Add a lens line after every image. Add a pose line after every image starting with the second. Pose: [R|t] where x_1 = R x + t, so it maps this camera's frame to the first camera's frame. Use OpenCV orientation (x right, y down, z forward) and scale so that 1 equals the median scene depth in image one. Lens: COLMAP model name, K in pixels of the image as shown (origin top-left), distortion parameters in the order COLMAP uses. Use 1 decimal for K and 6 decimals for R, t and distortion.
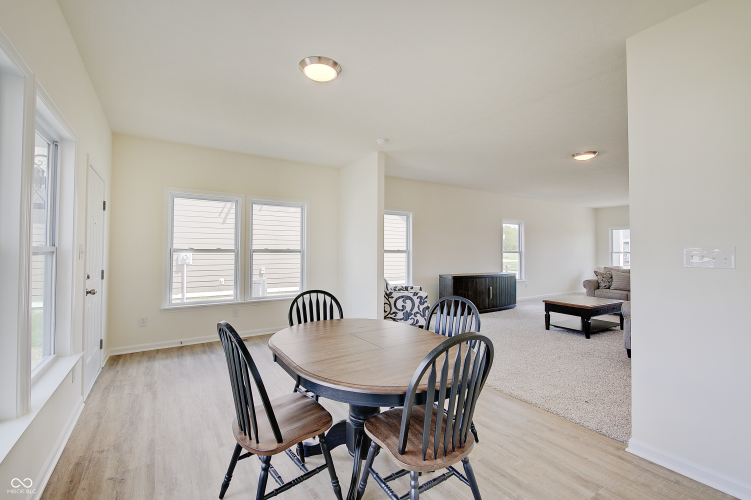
lens RADIAL K [[324.7, 0, 369.4], [0, 324.7, 245.7], [0, 0, 1]] dist [0.022932, -0.012965]
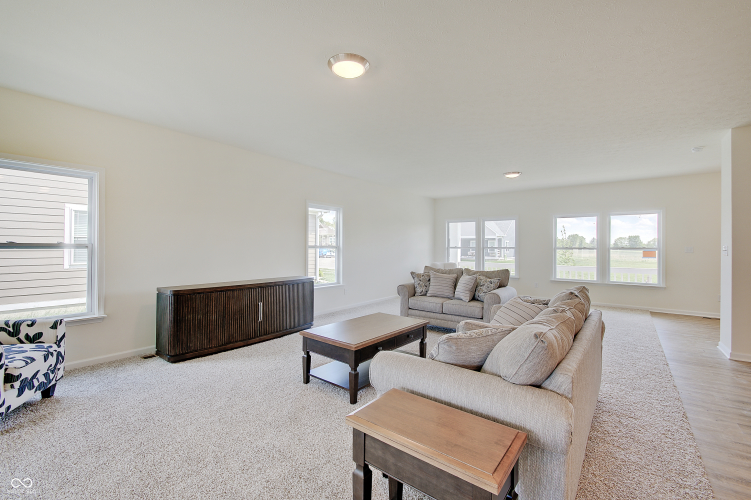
lens RADIAL K [[324.7, 0, 369.4], [0, 324.7, 245.7], [0, 0, 1]] dist [0.022932, -0.012965]
pose [[0.940764, 0.002347, 0.339054, 0.373415], [-0.007610, 0.999870, 0.014195, 0.006563], [-0.338977, -0.015934, 0.940660, 0.355575]]
